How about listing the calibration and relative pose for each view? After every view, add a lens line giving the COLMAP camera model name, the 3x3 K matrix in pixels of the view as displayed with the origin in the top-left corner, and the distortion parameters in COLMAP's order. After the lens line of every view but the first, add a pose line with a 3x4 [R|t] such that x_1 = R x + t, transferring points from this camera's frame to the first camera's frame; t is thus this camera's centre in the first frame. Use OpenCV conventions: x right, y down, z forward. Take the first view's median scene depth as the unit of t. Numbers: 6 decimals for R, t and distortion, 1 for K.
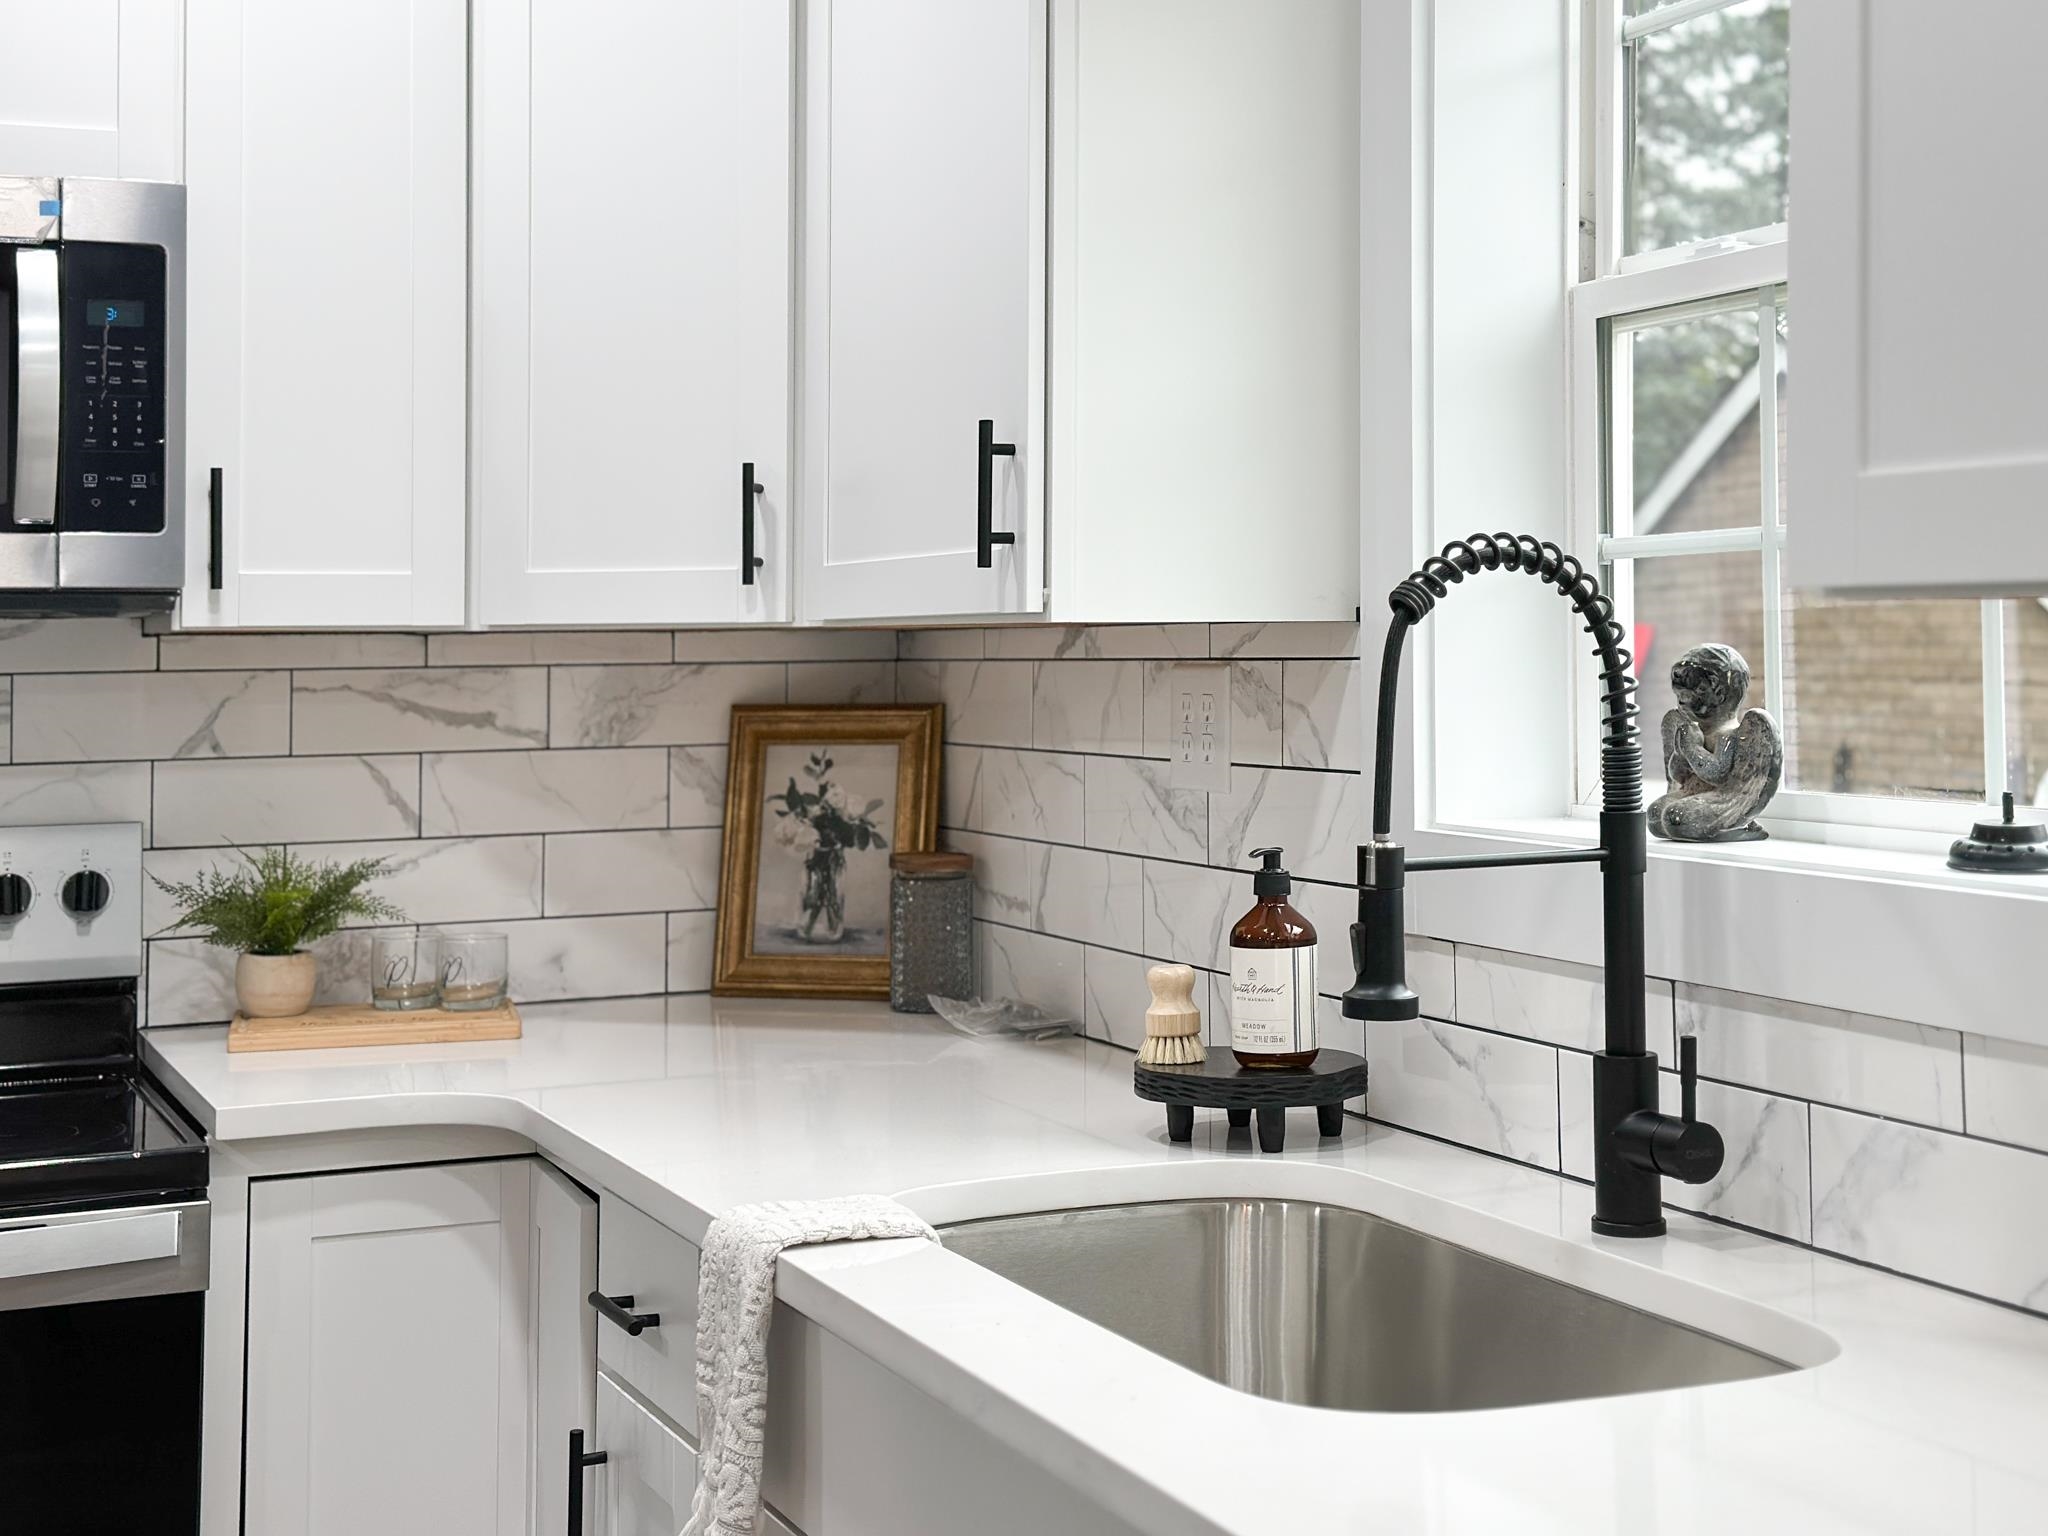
lens RADIAL K [[2857.0, 0, 1024.3], [0, 2857.0, 510.4], [0, 0, 1]] dist [0.084666, 0.037691]
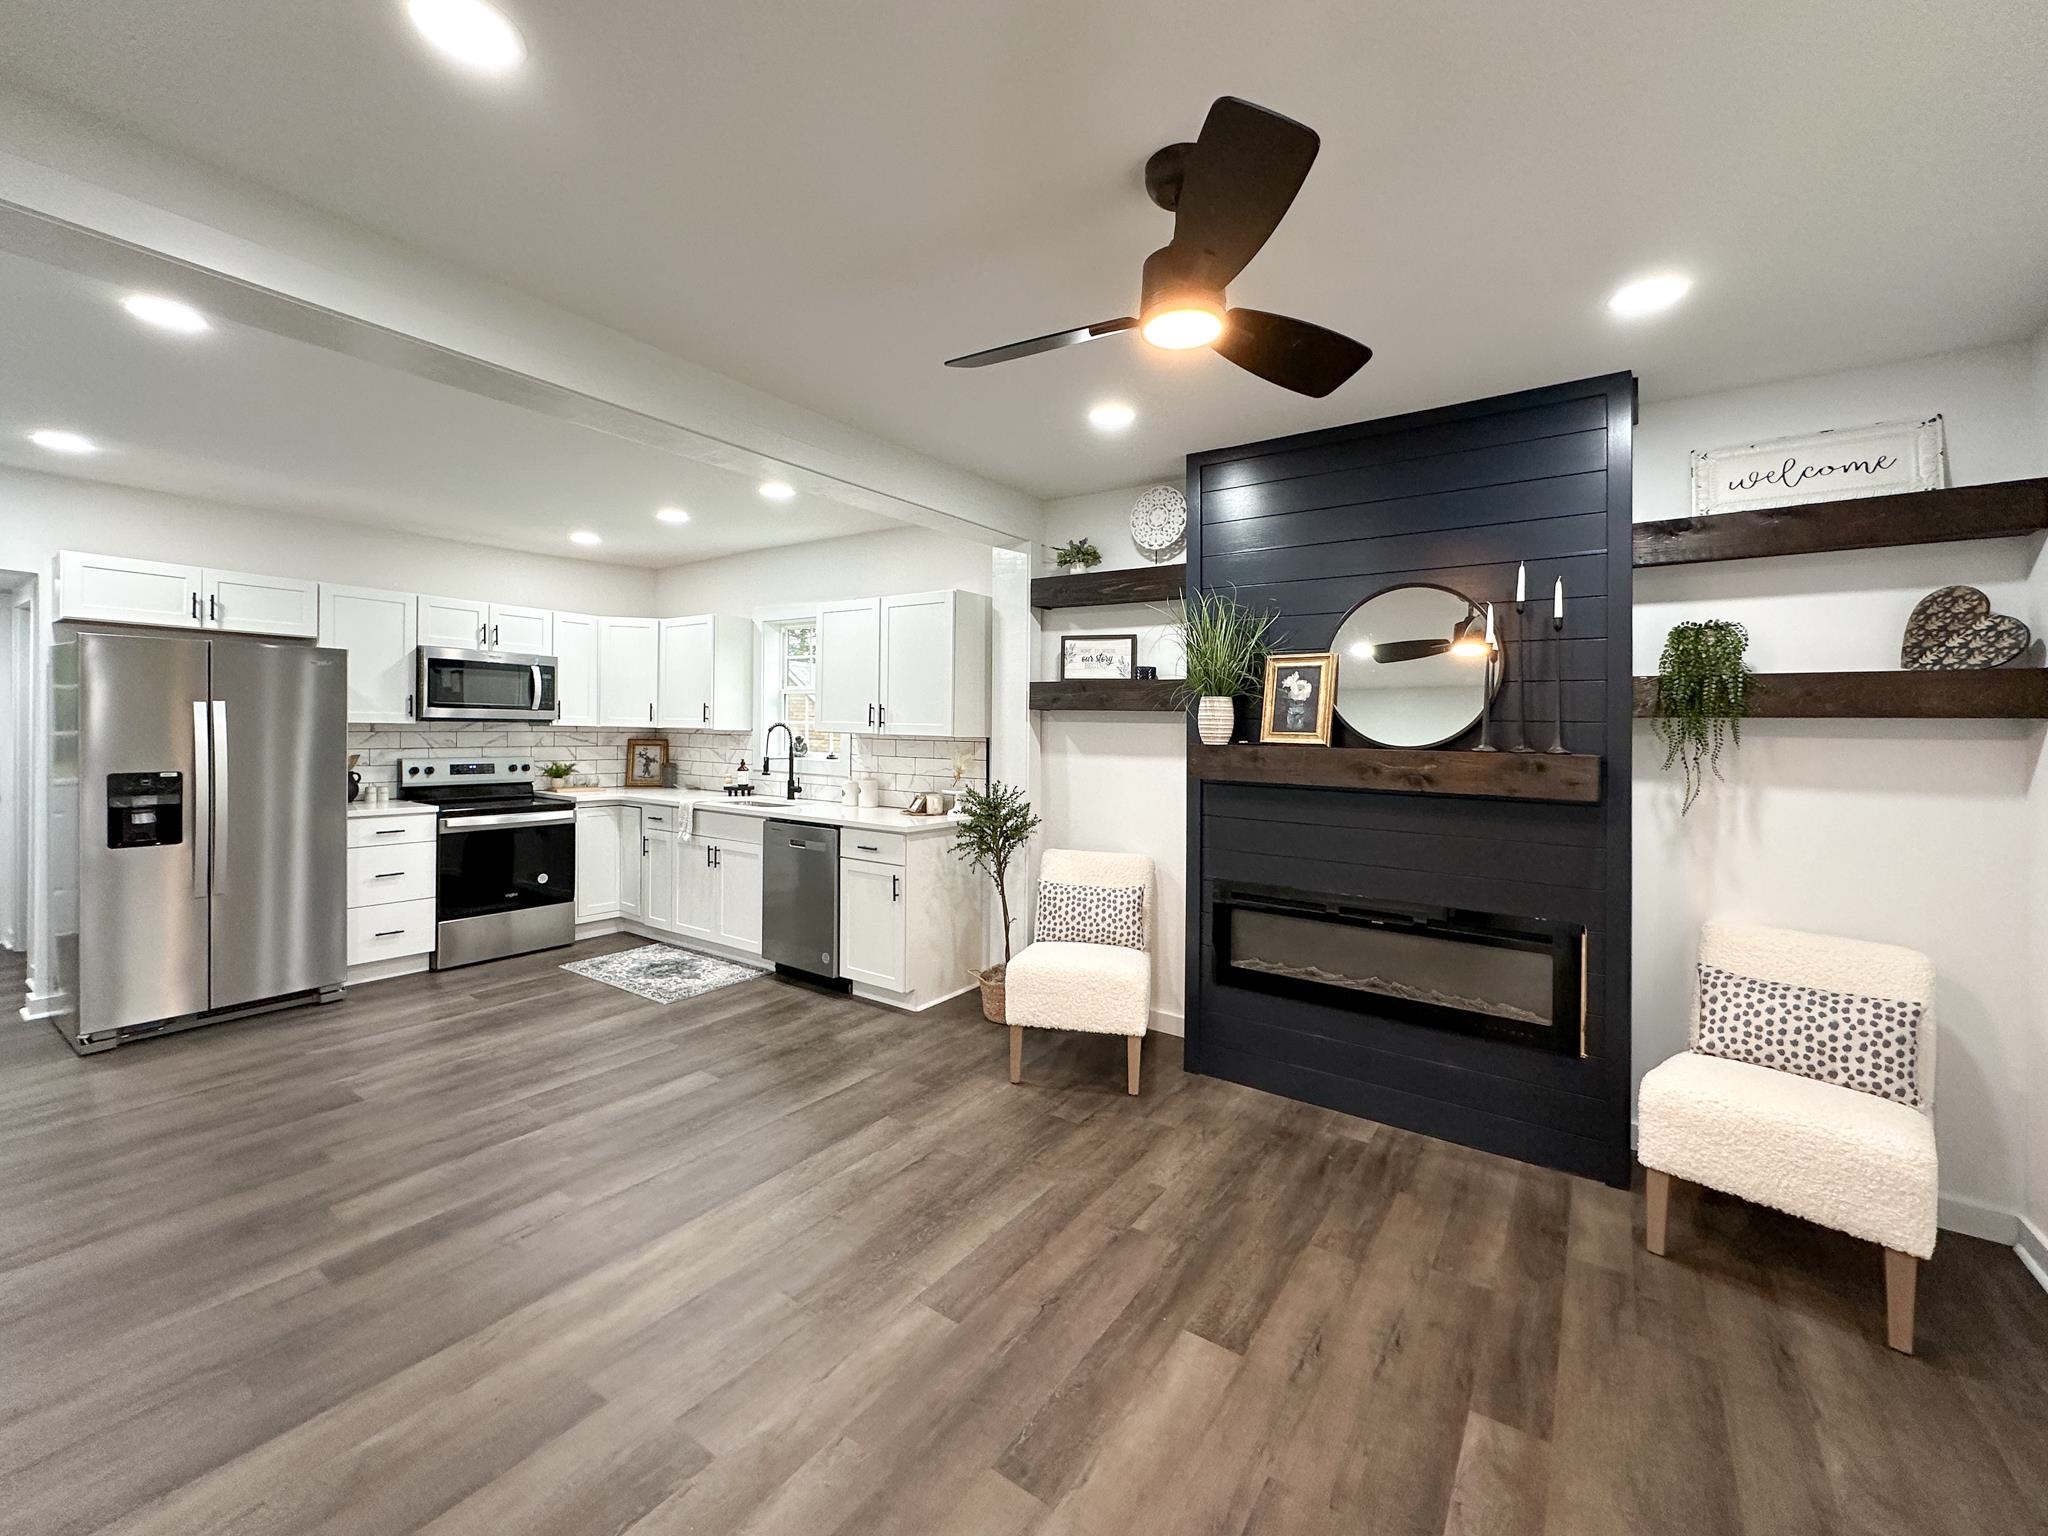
lens RADIAL K [[832.8, 0, 1016.4], [0, 832.8, 711.0], [0, 0, 1]] dist [-0.000769, 0.000086]
pose [[0.854128, 0.036103, 0.518807, -0.393897], [-0.052852, 0.998448, 0.017532, -0.081000], [-0.517370, -0.042394, 0.854711, -1.143293]]
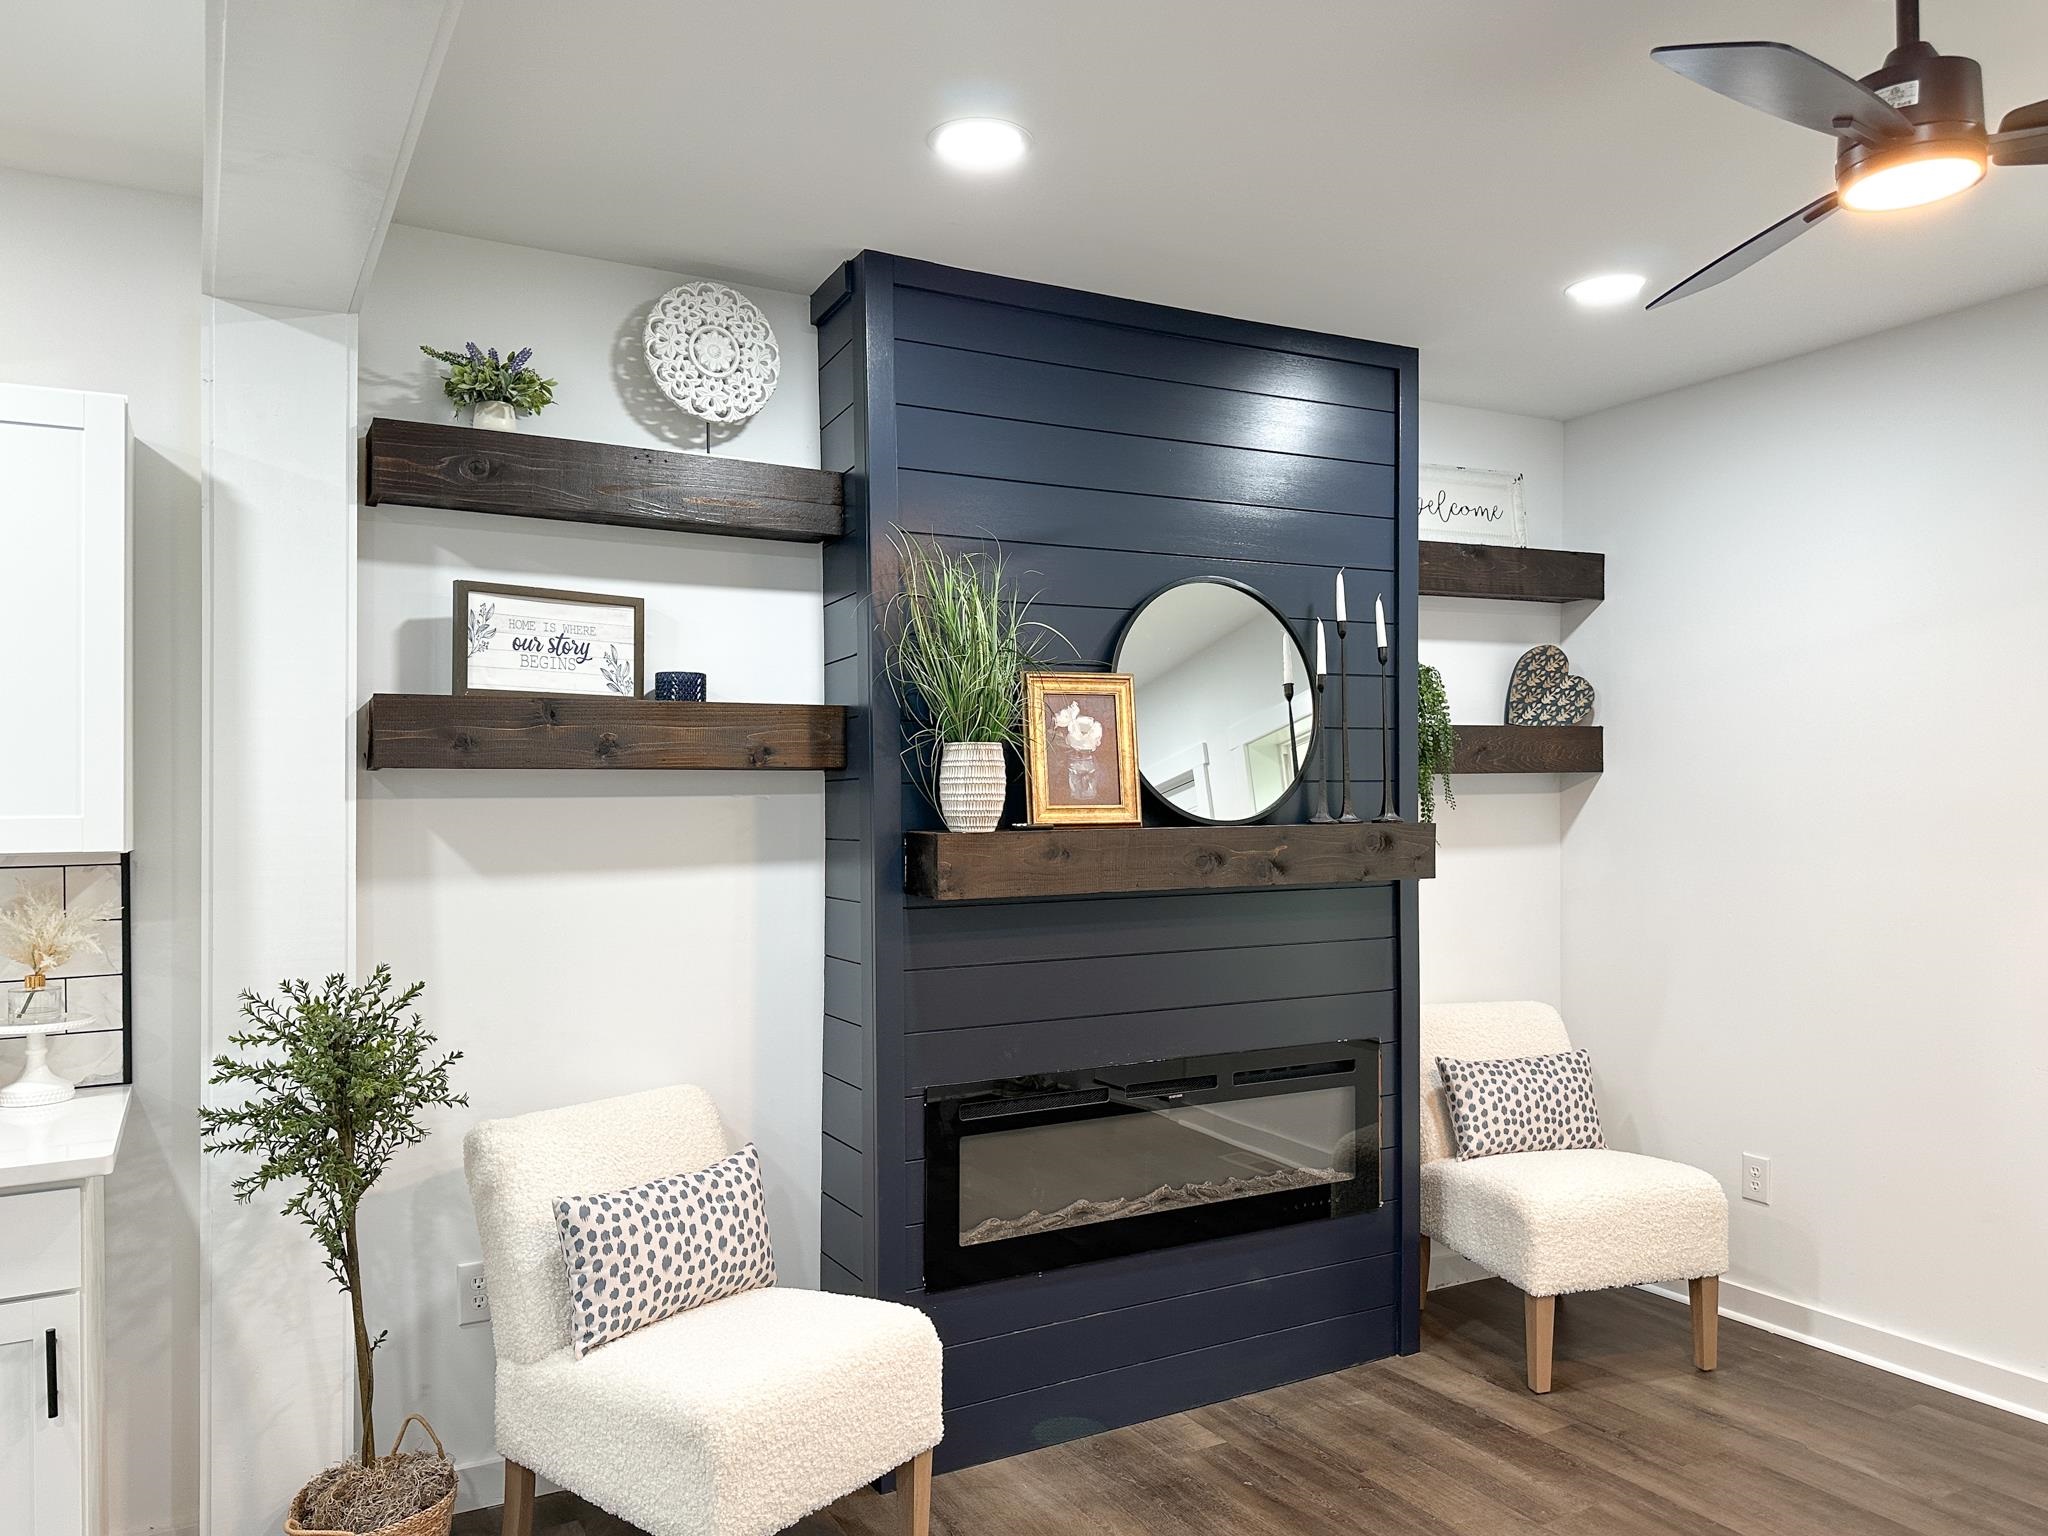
lens RADIAL K [[1505.3, 0, 1024.0], [0, 1505.3, 768.0], [0, 0, 1]] dist [0.053080, -0.060945]
pose [[-0.113423, 0.029739, 0.993102, -0.653523], [-0.036845, 0.998738, -0.034116, -0.040992], [-0.992863, -0.040461, -0.112184, -0.227161]]
